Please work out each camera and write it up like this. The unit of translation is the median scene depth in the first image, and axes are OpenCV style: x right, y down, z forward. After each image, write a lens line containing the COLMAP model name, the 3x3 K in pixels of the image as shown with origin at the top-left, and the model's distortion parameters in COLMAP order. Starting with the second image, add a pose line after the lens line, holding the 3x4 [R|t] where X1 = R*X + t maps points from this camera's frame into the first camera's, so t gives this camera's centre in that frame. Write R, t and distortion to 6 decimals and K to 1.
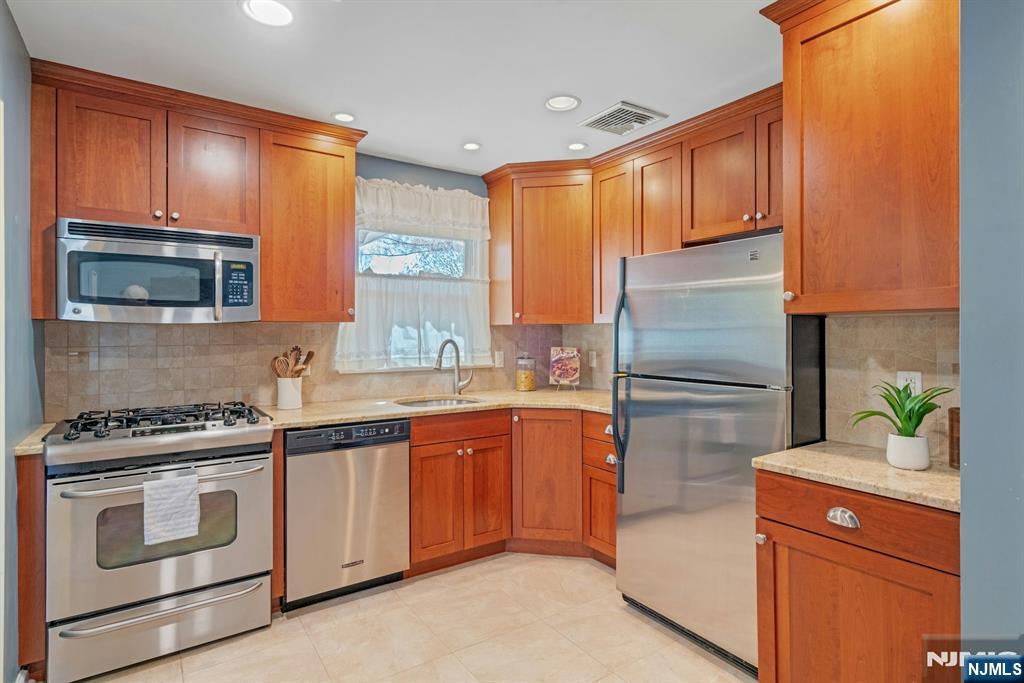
lens RADIAL K [[507.8, 0, 510.9], [0, 507.8, 330.8], [0, 0, 1]] dist [0.001044, 0.000535]
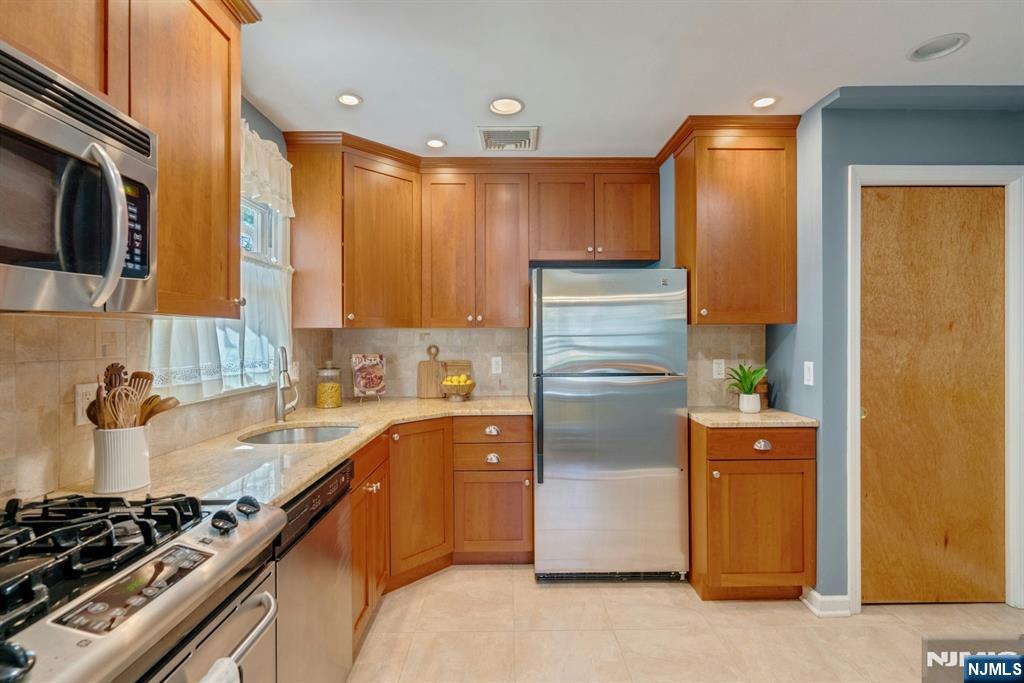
lens RADIAL K [[481.0, 0, 510.7], [0, 481.0, 337.2], [0, 0, 1]] dist [-0.001543, -0.000034]
pose [[0.567992, 0.000547, 0.823034, -0.550885], [0.000140, 1.000000, -0.000761, 0.004234], [-0.823034, 0.000547, 0.567991, 0.376479]]
